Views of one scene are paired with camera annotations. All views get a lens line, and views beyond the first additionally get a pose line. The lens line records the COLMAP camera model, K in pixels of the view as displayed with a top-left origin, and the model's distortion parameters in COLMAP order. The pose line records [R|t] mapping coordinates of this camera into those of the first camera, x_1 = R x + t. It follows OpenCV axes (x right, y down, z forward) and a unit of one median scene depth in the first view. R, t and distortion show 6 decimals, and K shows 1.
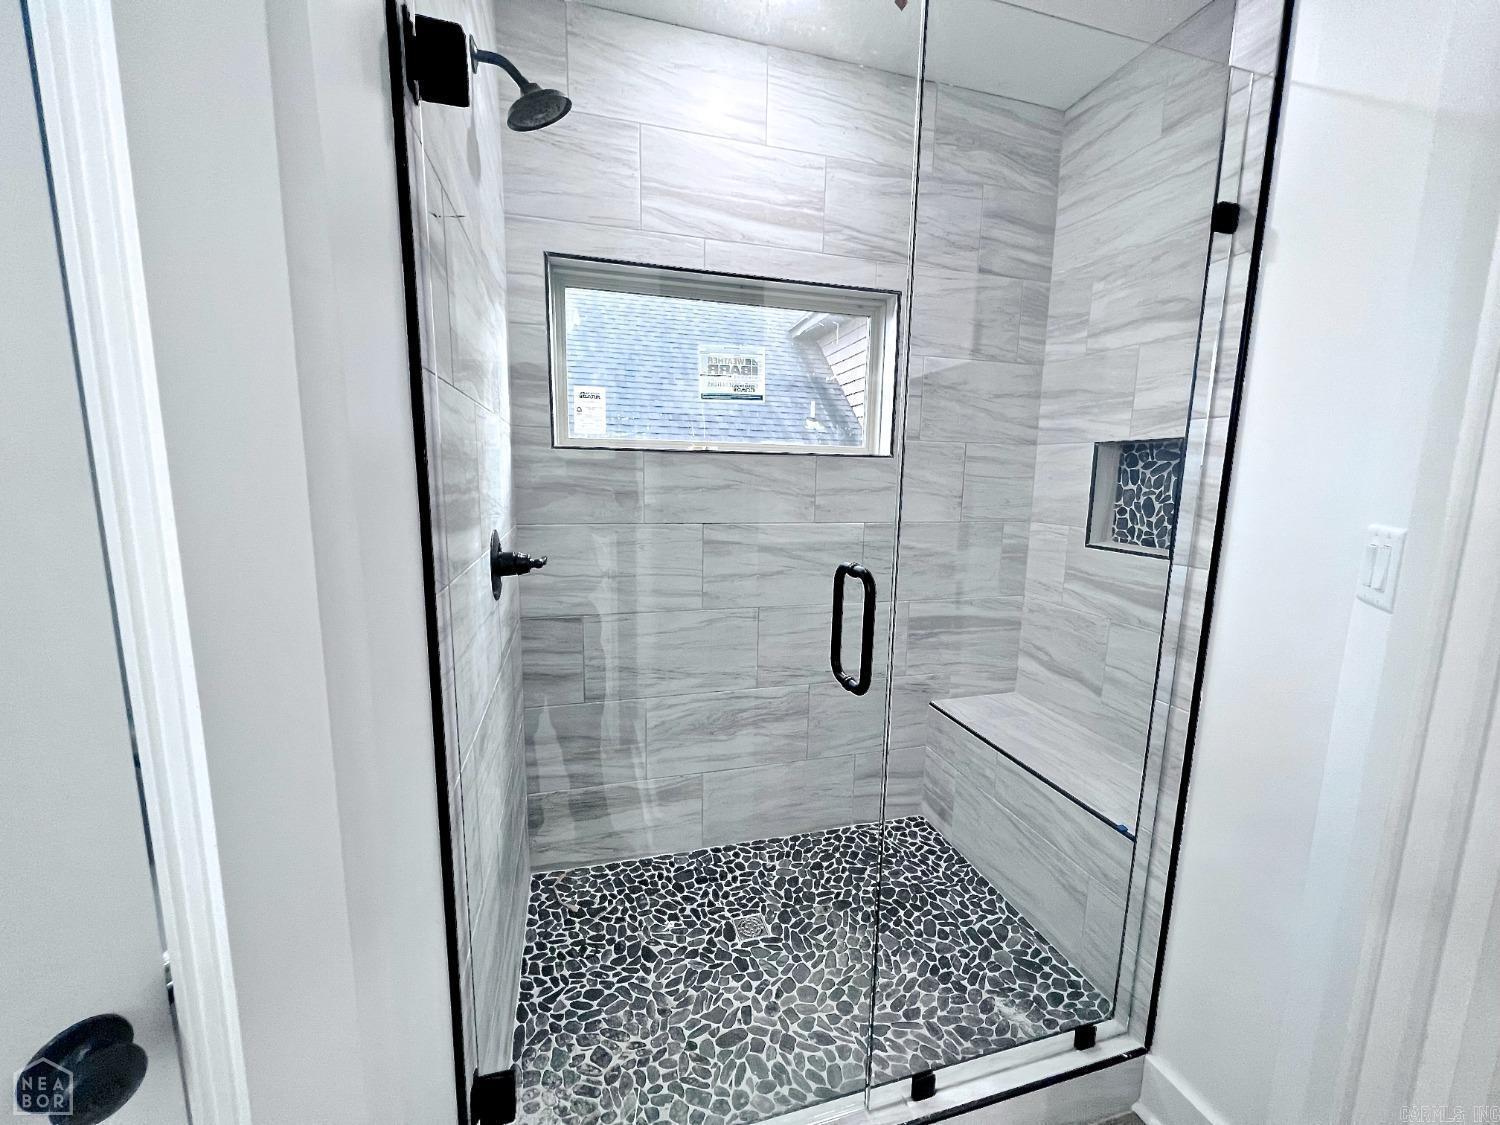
lens RADIAL K [[603.2, 0, 747.9], [0, 603.2, 563.0], [0, 0, 1]] dist [-0.000909, 0.000064]
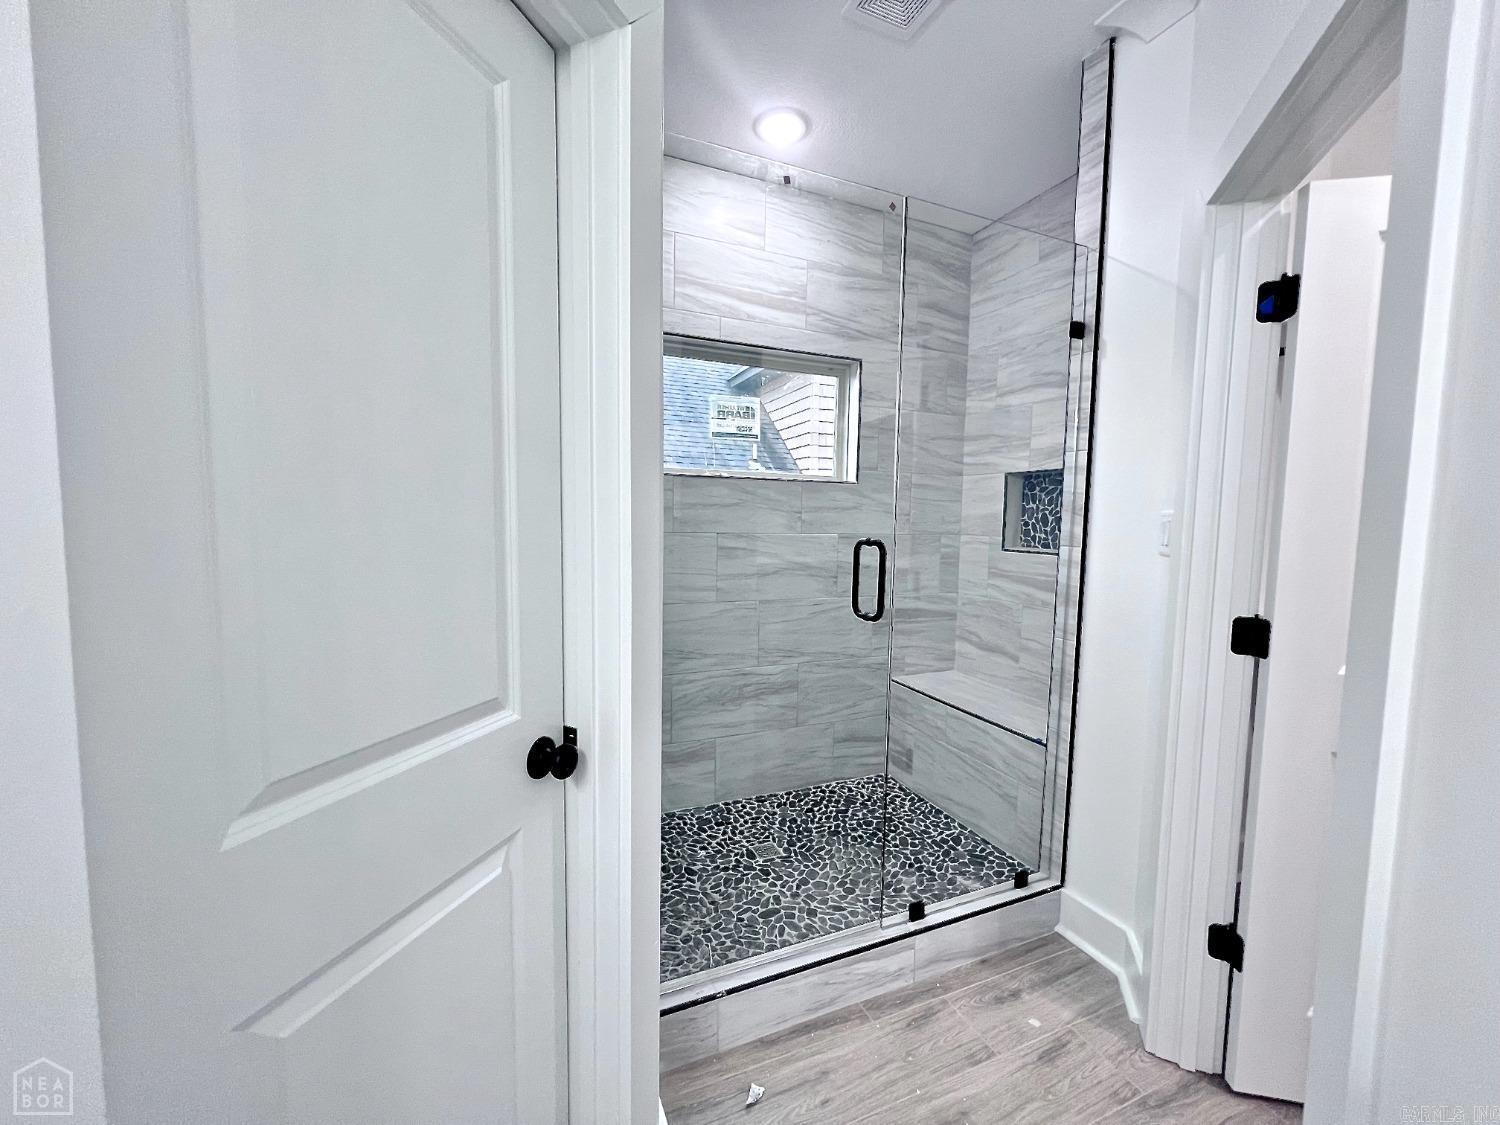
lens RADIAL K [[603.2, 0, 749.3], [0, 603.2, 561.4], [0, 0, 1]] dist [-0.000909, 0.000064]
pose [[0.992177, -0.008715, 0.124537, -0.169502], [0.017653, 0.997331, -0.070843, 0.086151], [-0.123587, 0.072487, 0.989683, -0.261519]]
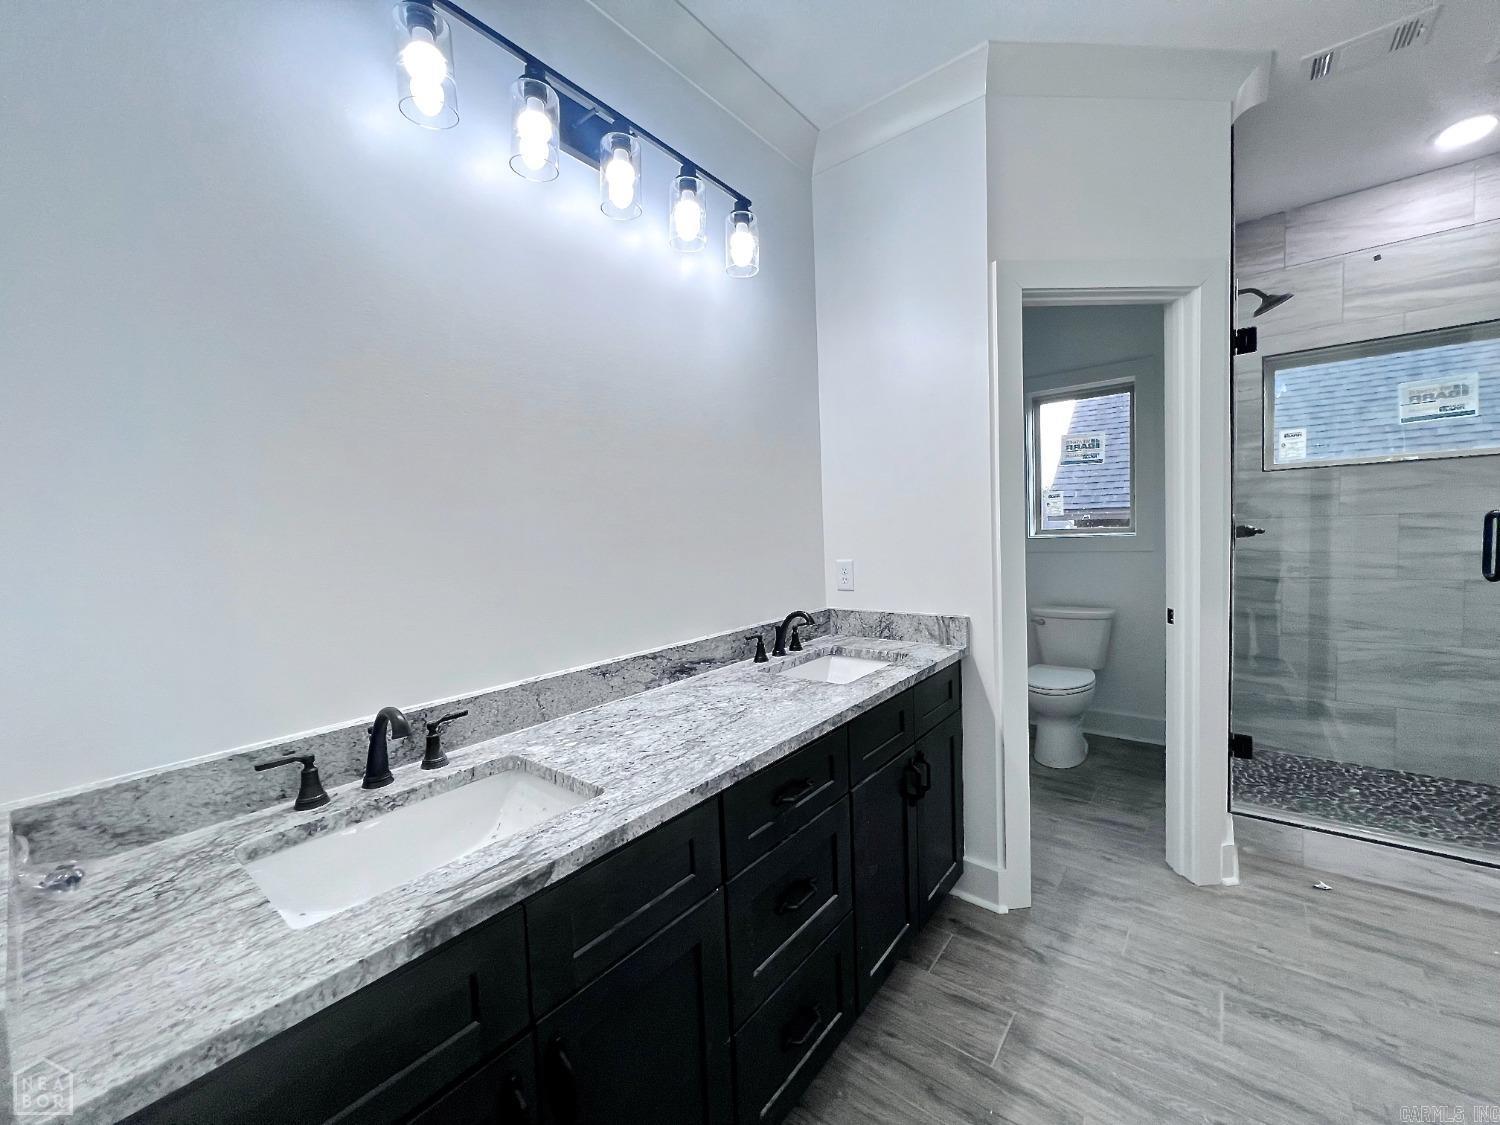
lens RADIAL K [[603.2, 0, 744.9], [0, 603.2, 562.4], [0, 0, 1]] dist [-0.000909, 0.000064]
pose [[0.579165, 0.009361, -0.815156, 0.181313], [-0.066910, 0.997106, -0.036088, 0.192608], [0.812460, 0.075443, 0.578116, -0.982868]]
